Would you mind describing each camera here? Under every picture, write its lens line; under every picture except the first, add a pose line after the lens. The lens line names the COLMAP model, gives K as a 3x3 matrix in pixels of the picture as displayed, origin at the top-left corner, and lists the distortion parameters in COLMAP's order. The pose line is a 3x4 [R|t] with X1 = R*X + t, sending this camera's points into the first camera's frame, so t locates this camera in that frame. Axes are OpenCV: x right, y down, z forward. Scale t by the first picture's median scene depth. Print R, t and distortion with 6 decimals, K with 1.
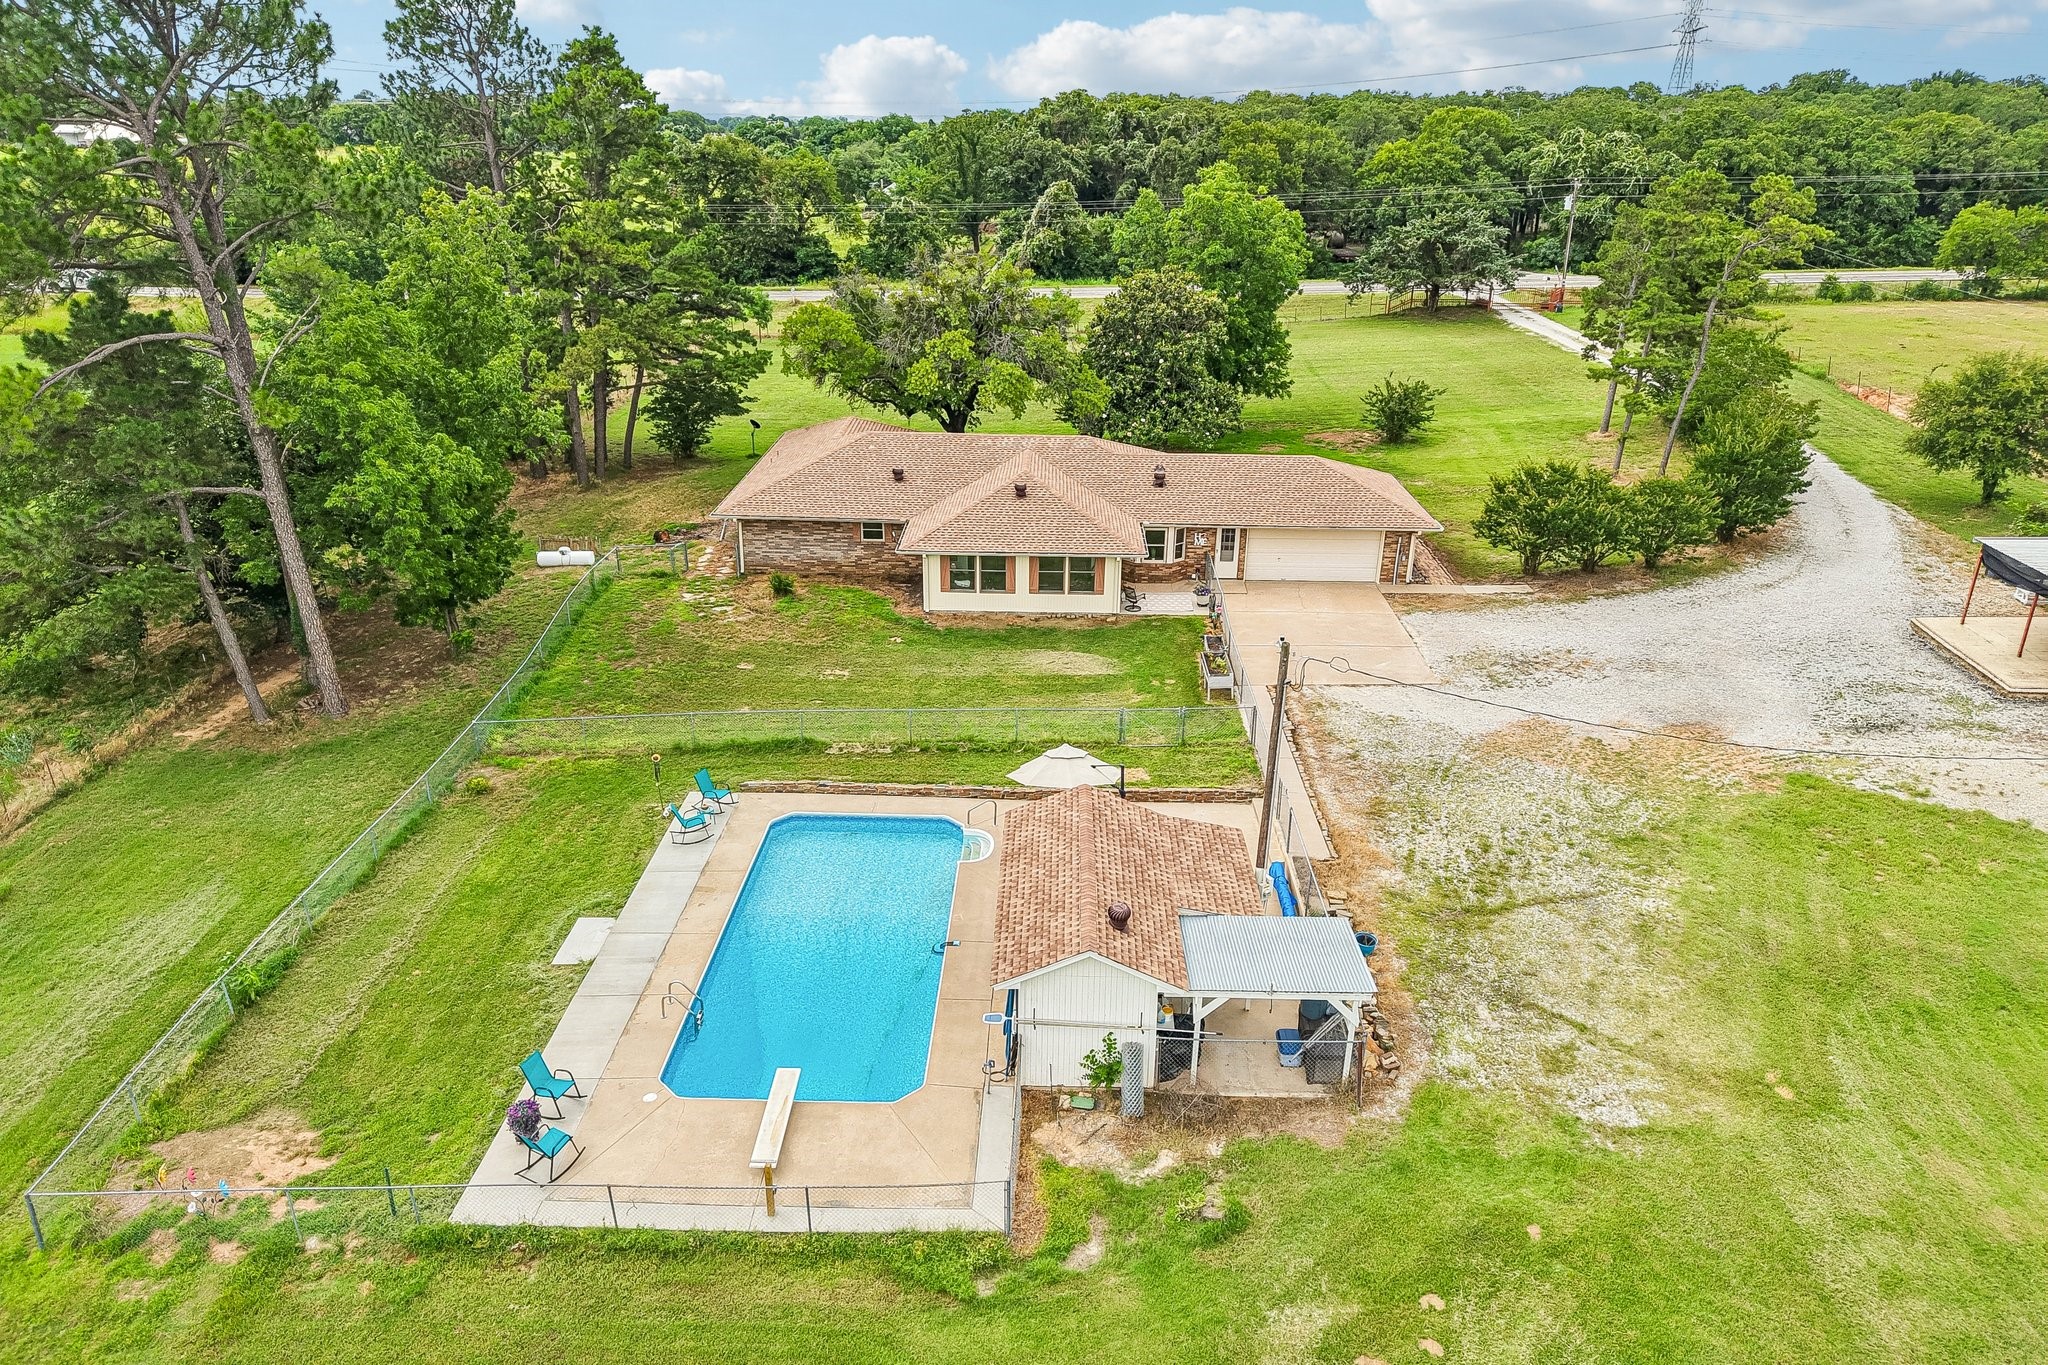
lens RADIAL K [[1384.8, 0, 1012.1], [0, 1384.8, 651.9], [0, 0, 1]] dist [0.002329, -0.001348]
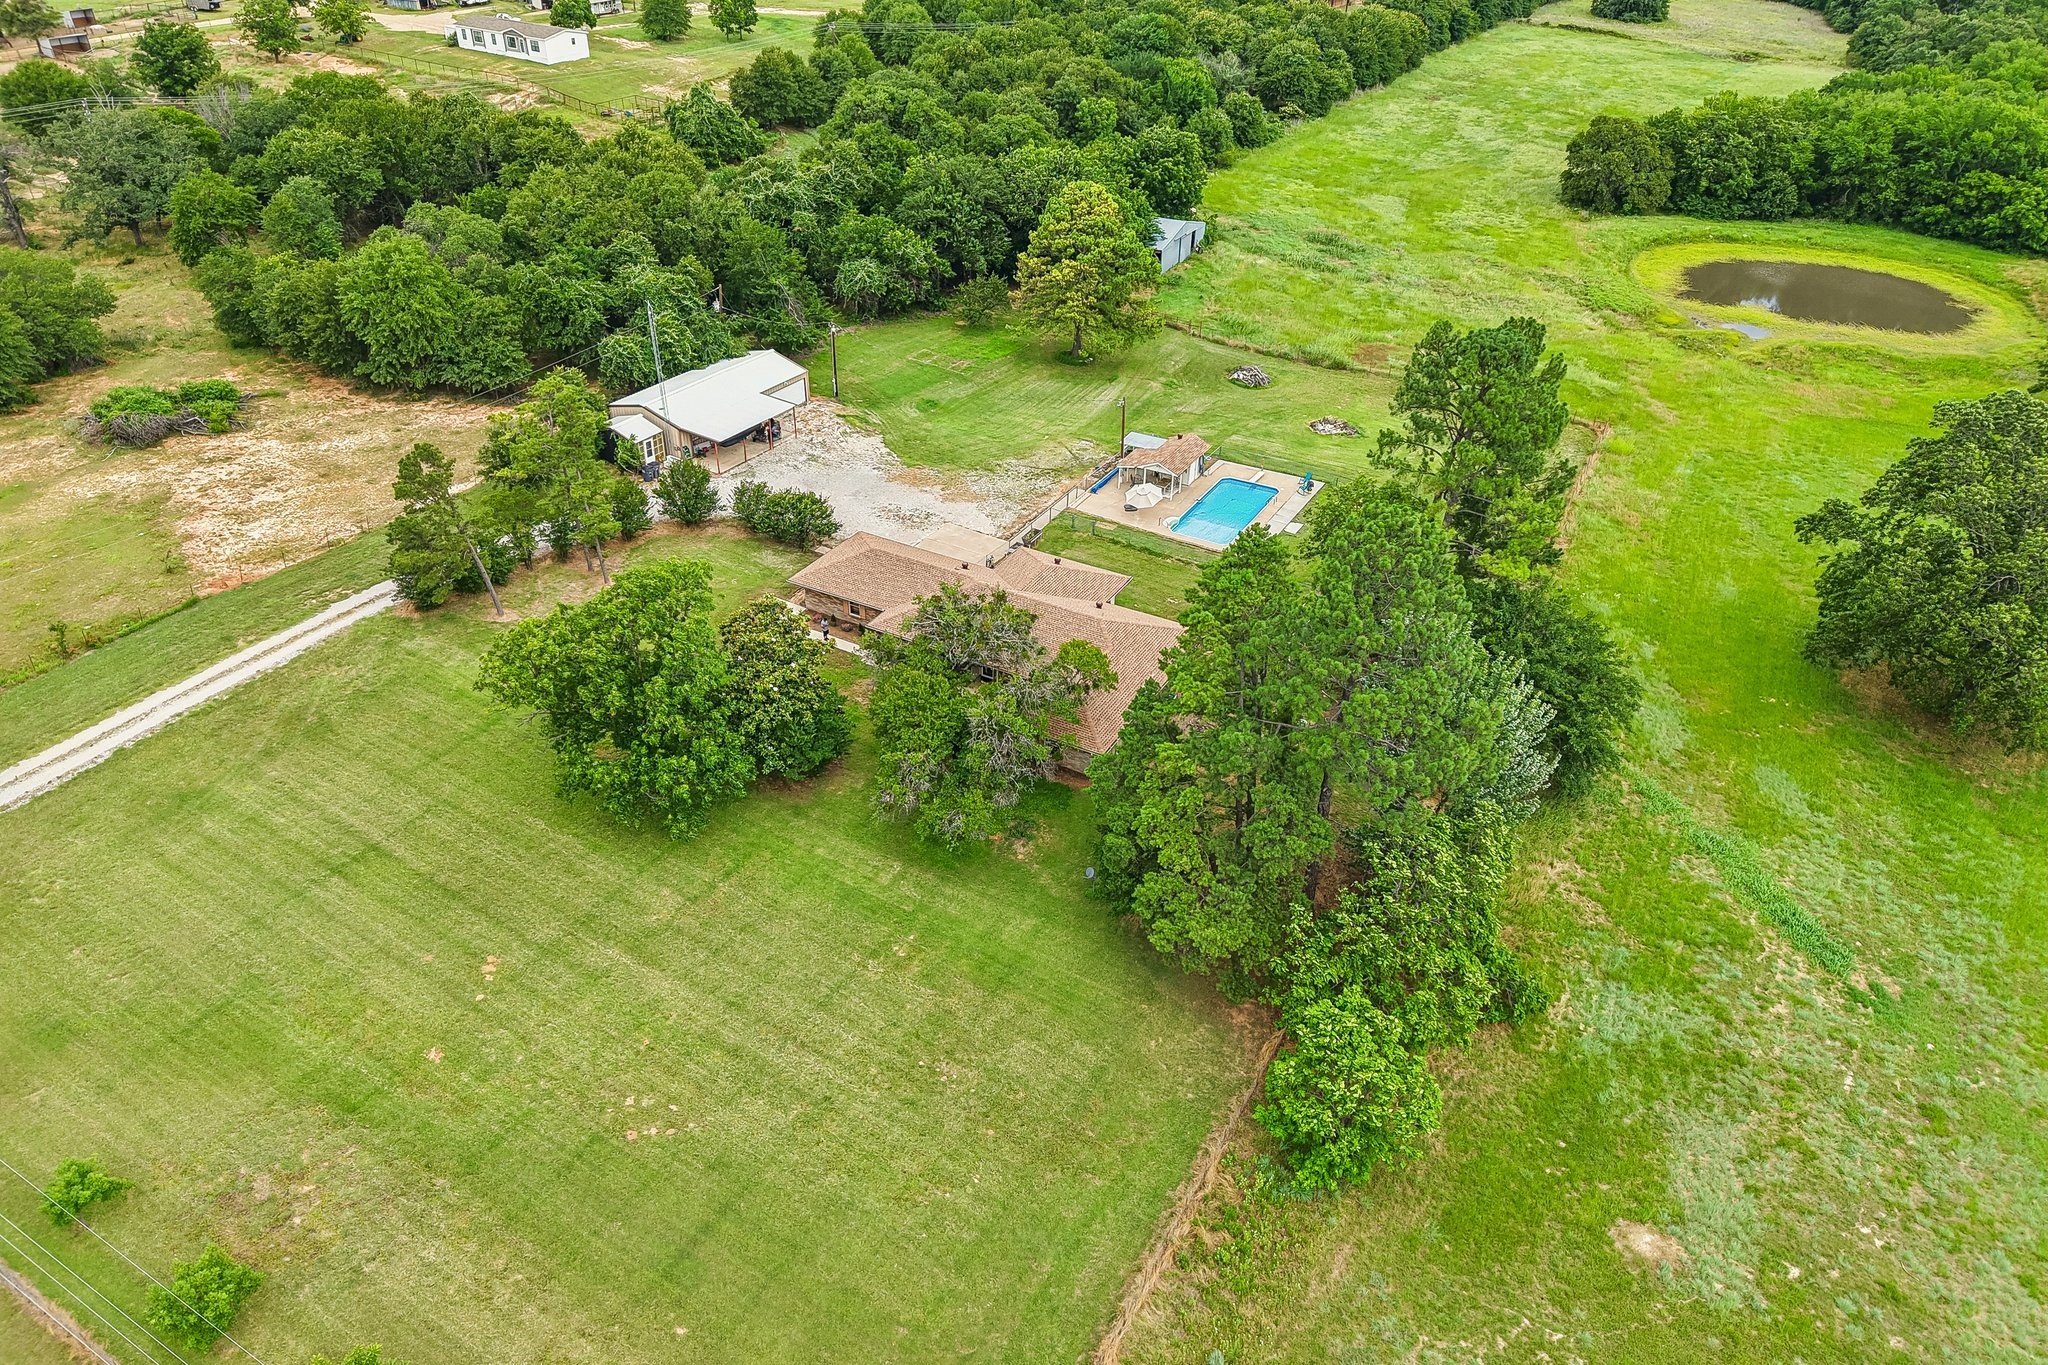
lens RADIAL K [[1381.4, 0, 1023.5], [0, 1381.4, 664.5], [0, 0, 1]] dist [0.024385, -0.017693]
pose [[-0.883237, -0.277316, 0.378138, -0.723210], [0.142453, 0.609604, 0.779801, -1.541684], [-0.446766, 0.742616, -0.498920, 2.118616]]
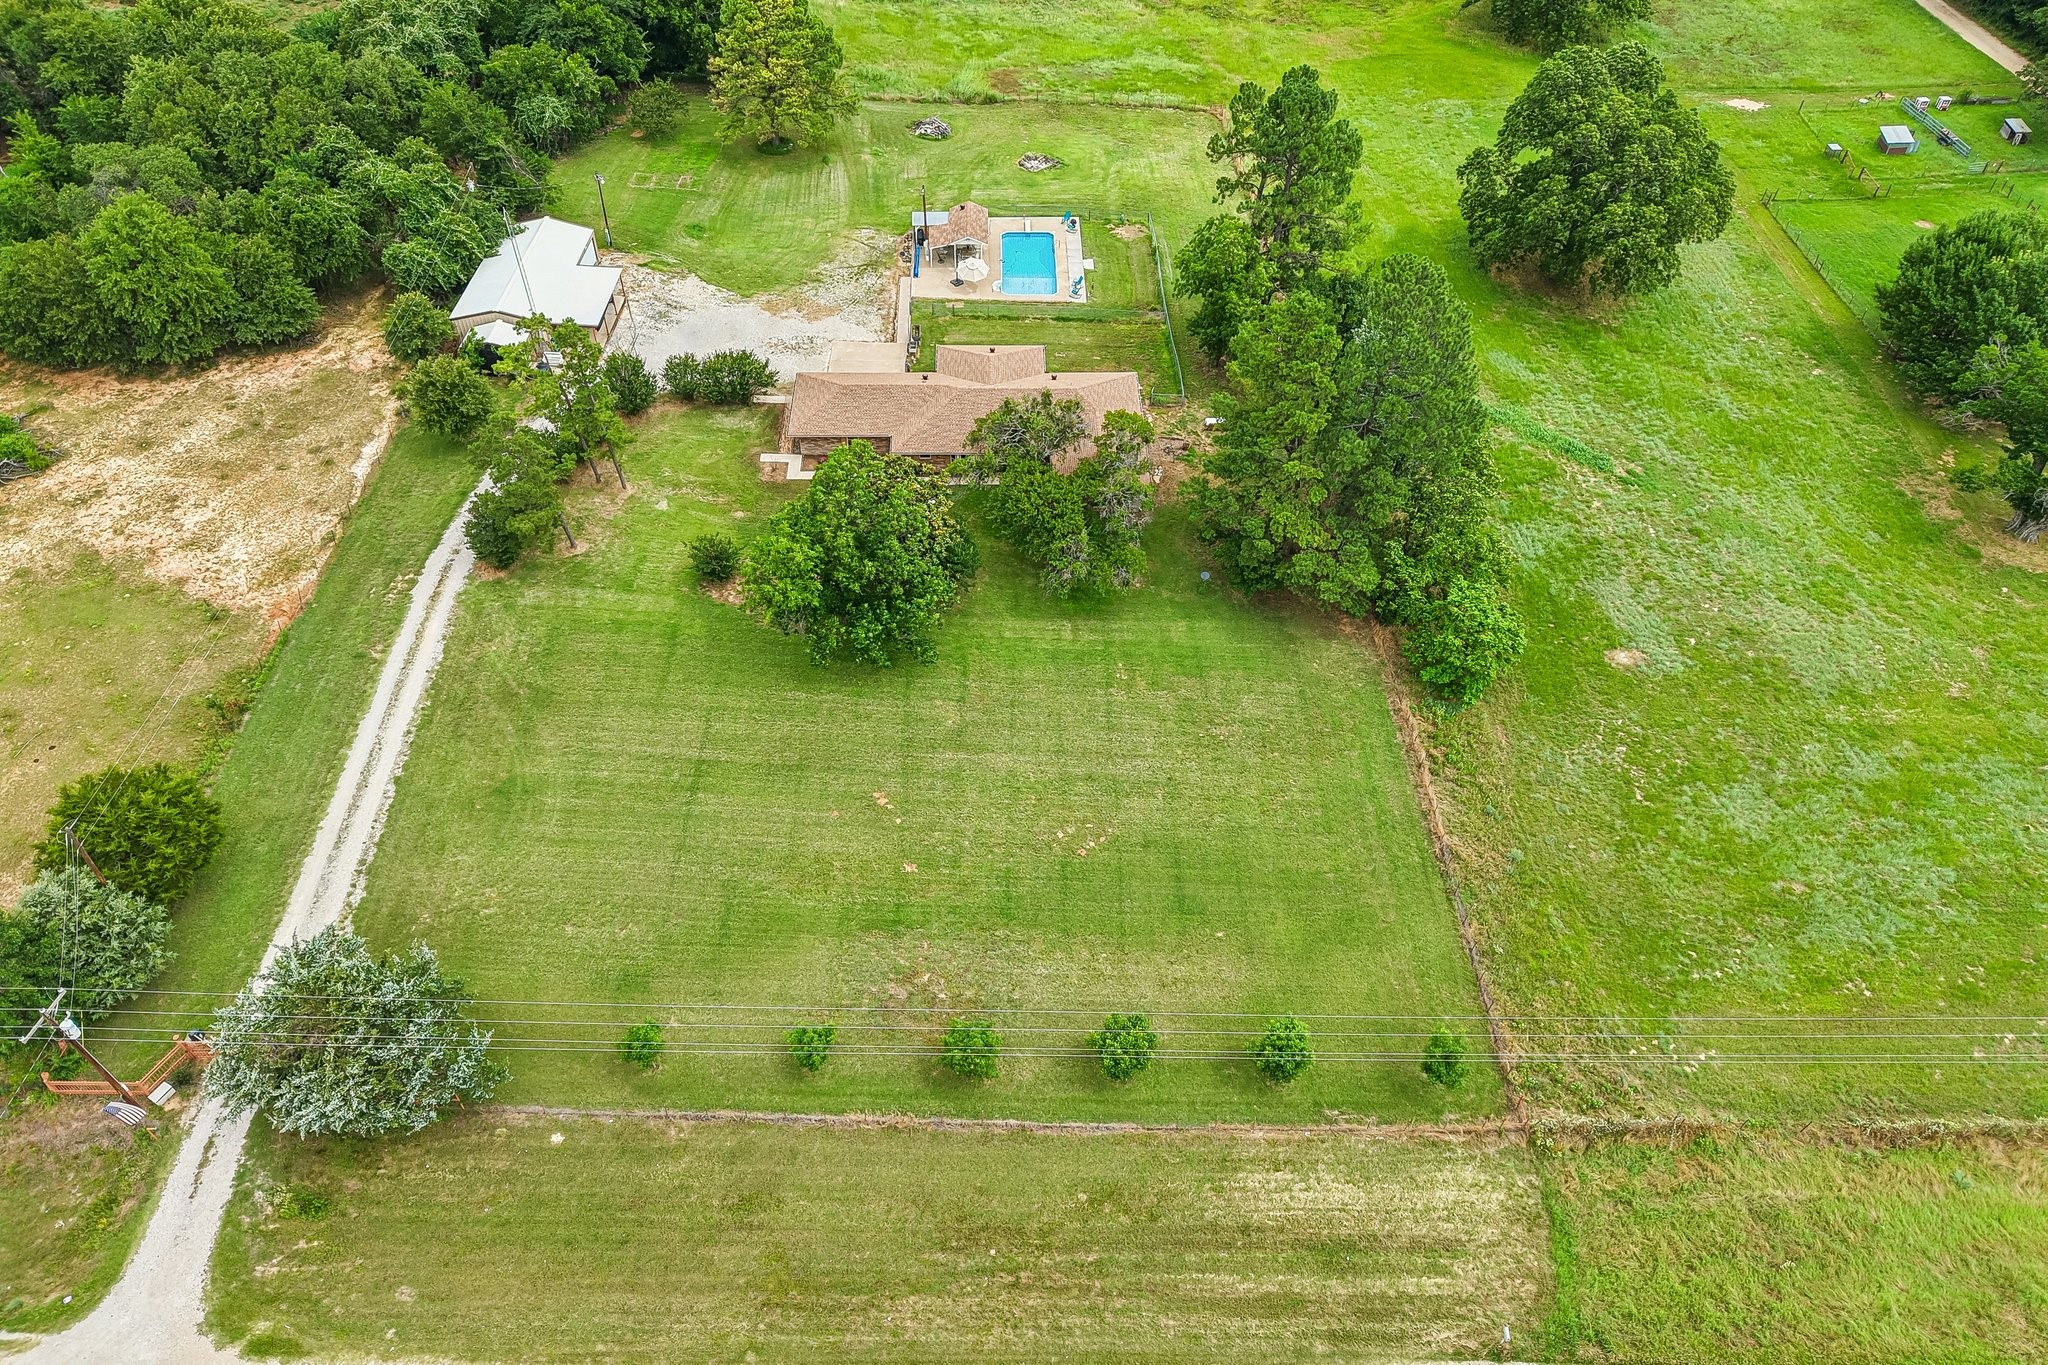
lens RADIAL K [[1388.9, 0, 1022.1], [0, 1388.9, 662.2], [0, 0, 1]] dist [0.019539, -0.010130]
pose [[-0.998459, 0.013952, -0.053717, 0.083890], [-0.043571, 0.402437, 0.914410, -2.029166], [0.034375, 0.915341, -0.401209, 2.433909]]
